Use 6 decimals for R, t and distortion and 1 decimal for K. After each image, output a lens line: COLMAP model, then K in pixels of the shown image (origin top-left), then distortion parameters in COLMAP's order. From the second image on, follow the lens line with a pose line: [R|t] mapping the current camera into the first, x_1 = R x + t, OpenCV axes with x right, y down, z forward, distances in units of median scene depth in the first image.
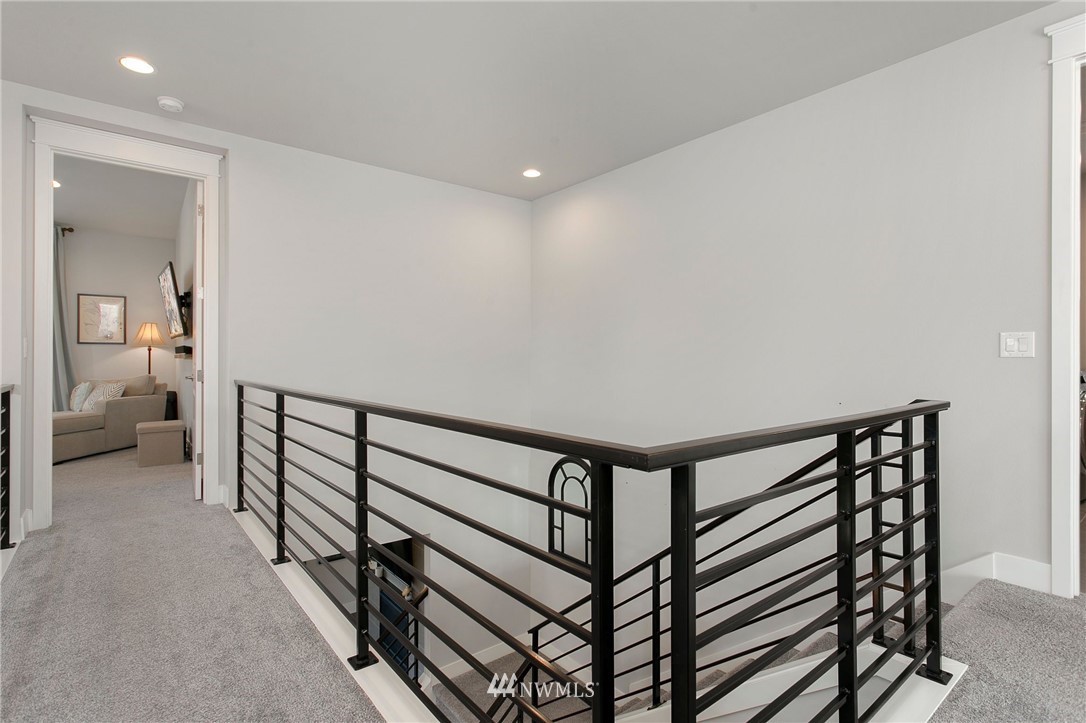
lens RADIAL K [[529.8, 0, 543.0], [0, 529.8, 361.5], [0, 0, 1]] dist [-0.000066, -0.000165]
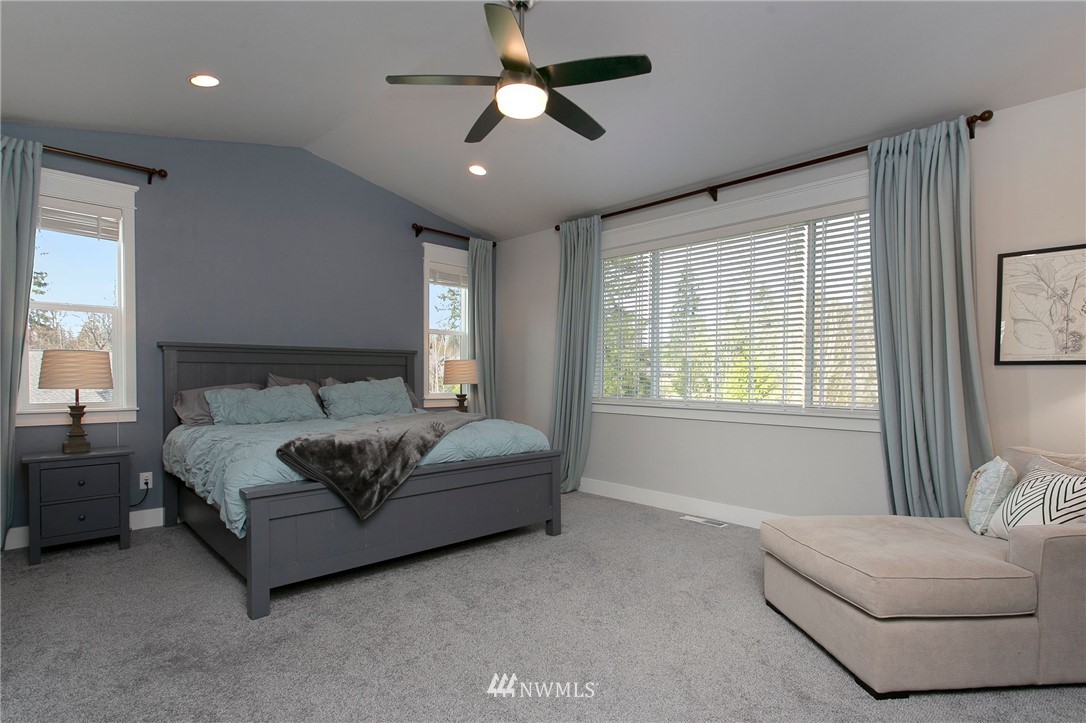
lens RADIAL K [[540.9, 0, 543.7], [0, 540.9, 388.2], [0, 0, 1]] dist [0.000418, 0.000092]
pose [[0.090425, 0.021894, -0.995663, -0.458155], [-0.006253, 0.999751, 0.021416, -0.021507], [0.995884, 0.004289, 0.090539, 0.581207]]
